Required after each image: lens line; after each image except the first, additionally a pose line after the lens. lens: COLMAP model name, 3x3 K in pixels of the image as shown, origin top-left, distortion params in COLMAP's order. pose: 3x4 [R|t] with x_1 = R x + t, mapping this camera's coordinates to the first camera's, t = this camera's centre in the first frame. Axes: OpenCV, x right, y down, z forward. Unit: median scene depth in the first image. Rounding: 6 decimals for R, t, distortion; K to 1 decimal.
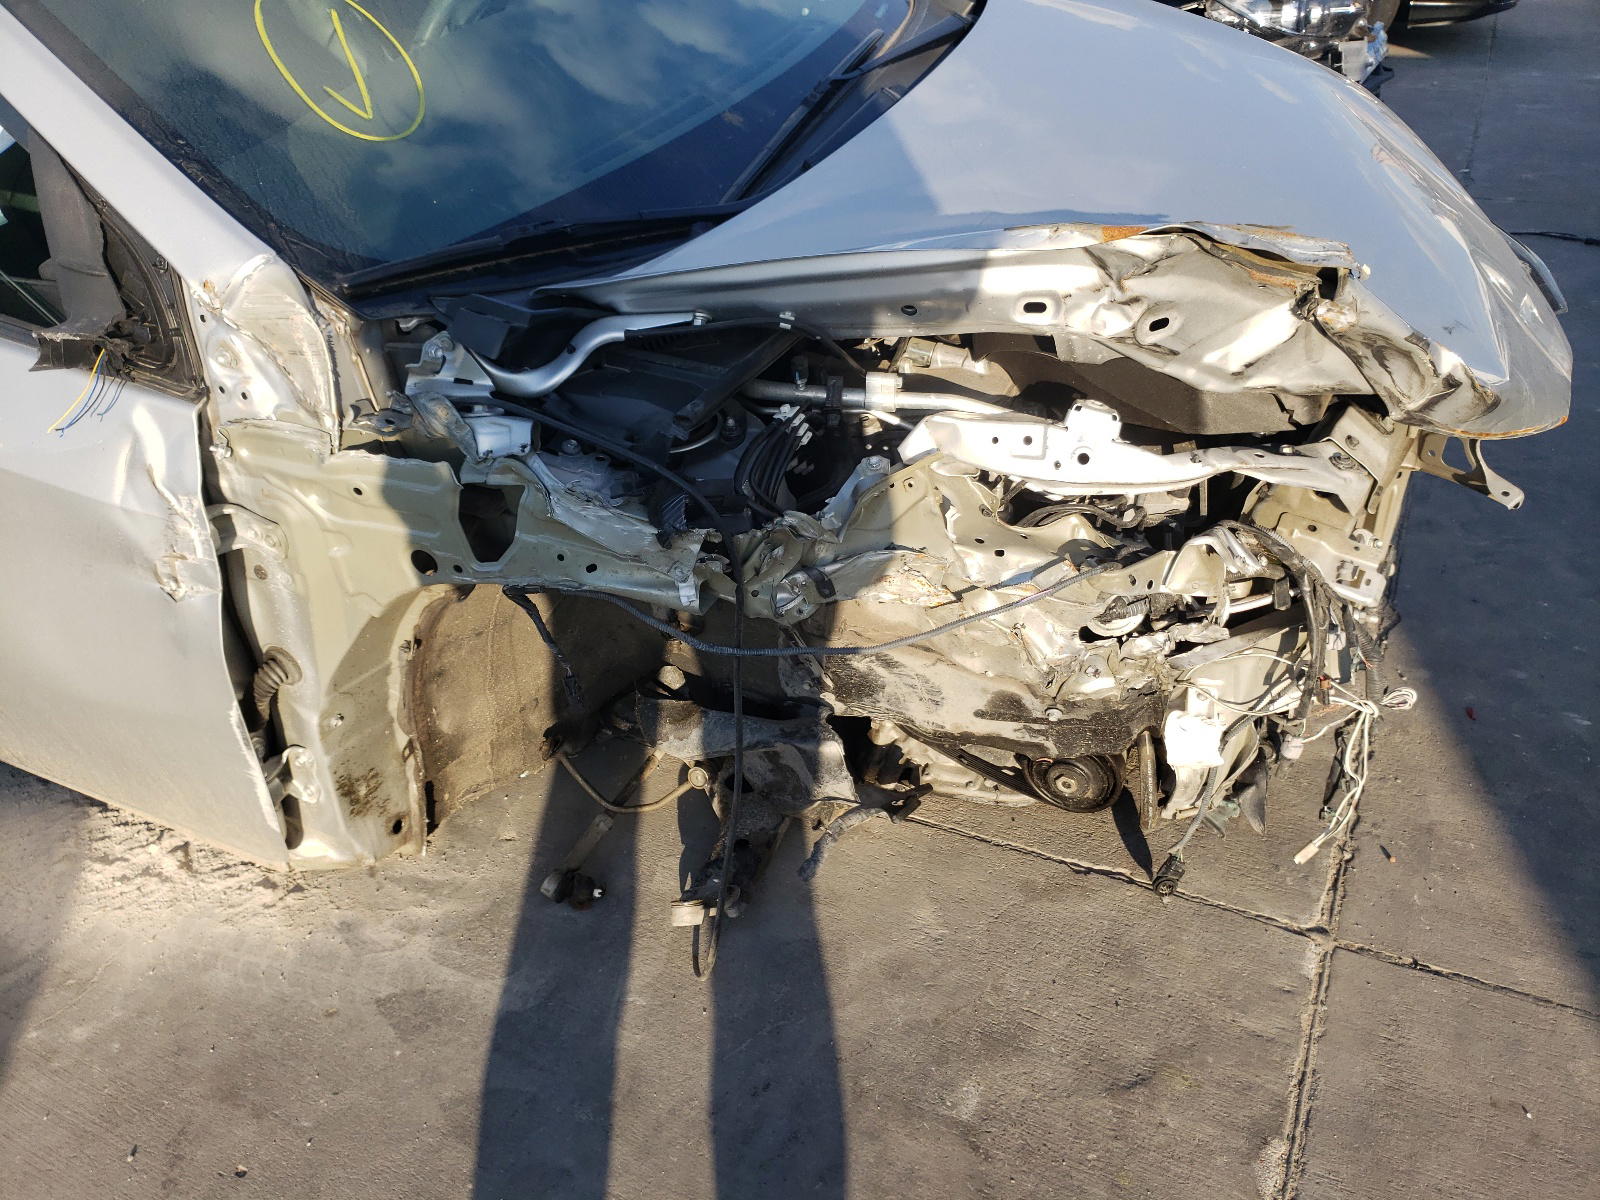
lens RADIAL K [[1256.7, 0, 800.0], [0, 1256.7, 600.0], [0, 0, 1]] dist [0.003271, -0.003615]
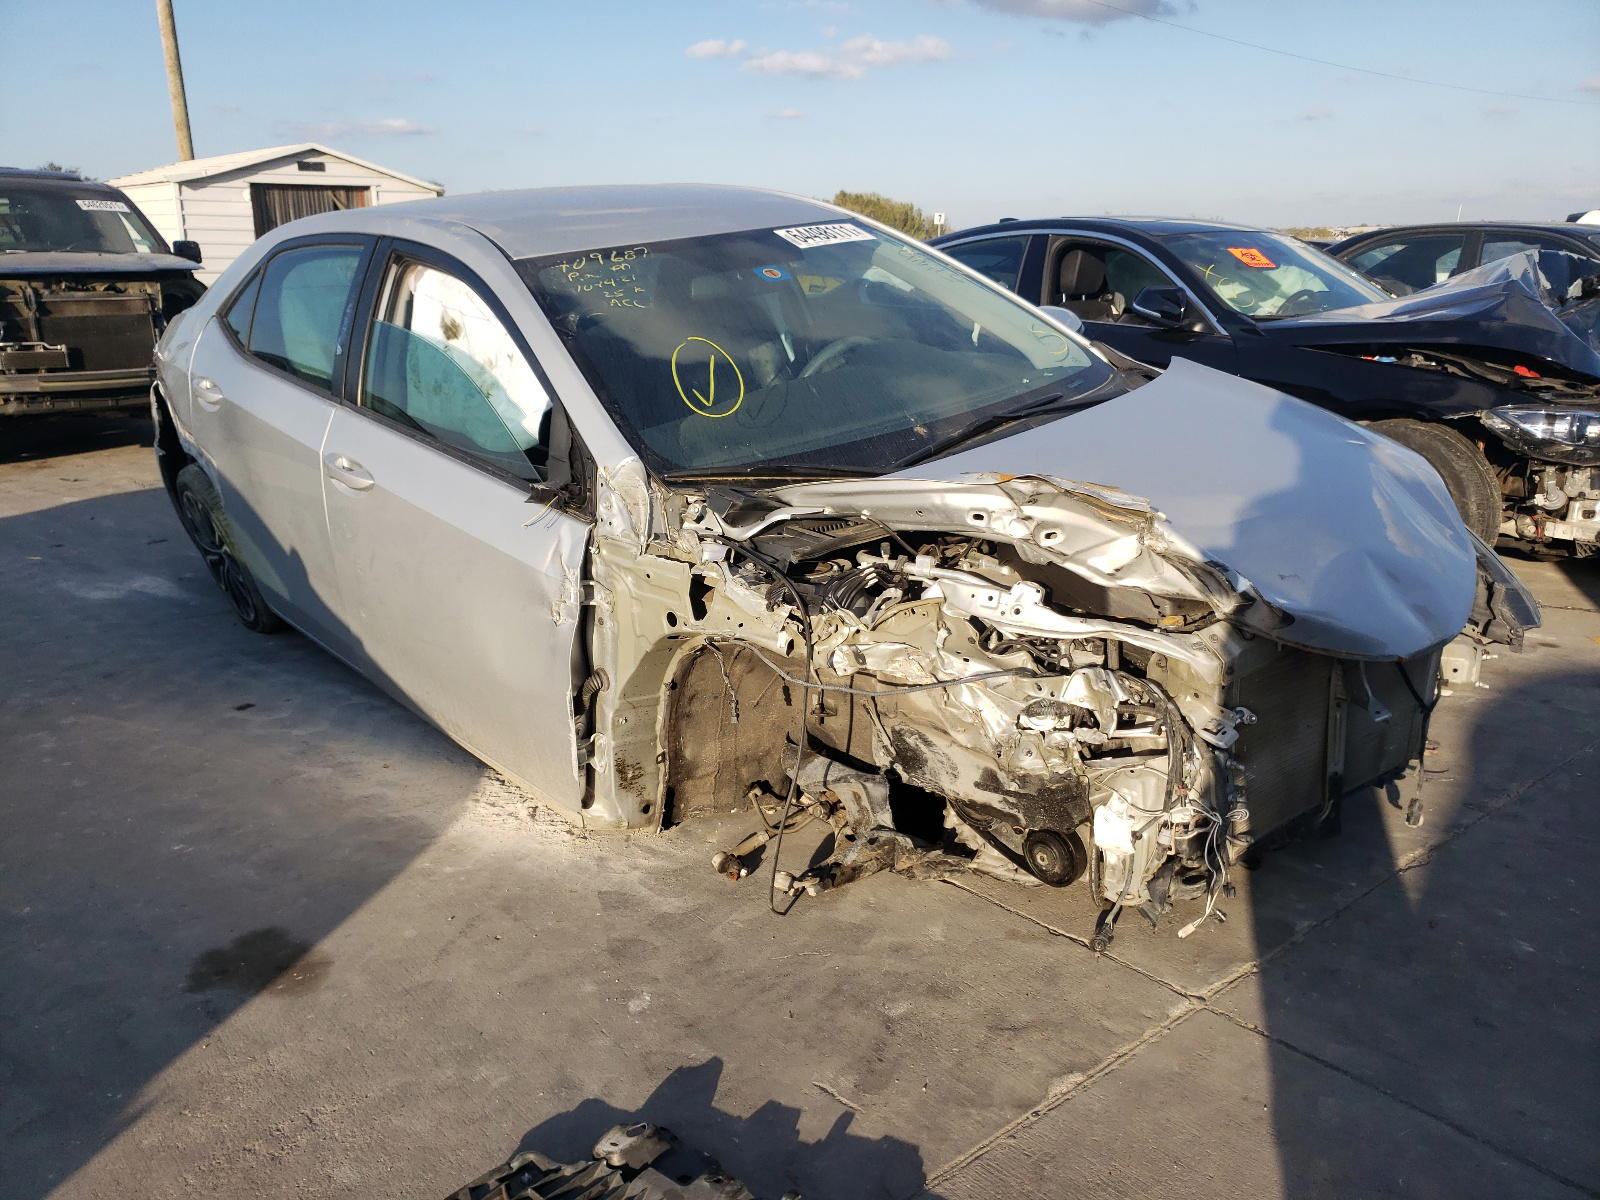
lens RADIAL K [[1207.3, 0, 800.0], [0, 1207.3, 600.0], [0, 0, 1]] dist [0.235258, -0.580272]
pose [[0.919695, 0.135215, -0.368616, 0.527993], [-0.228674, 0.947633, -0.222933, 0.294100], [0.319169, 0.289323, 0.902454, -0.575105]]
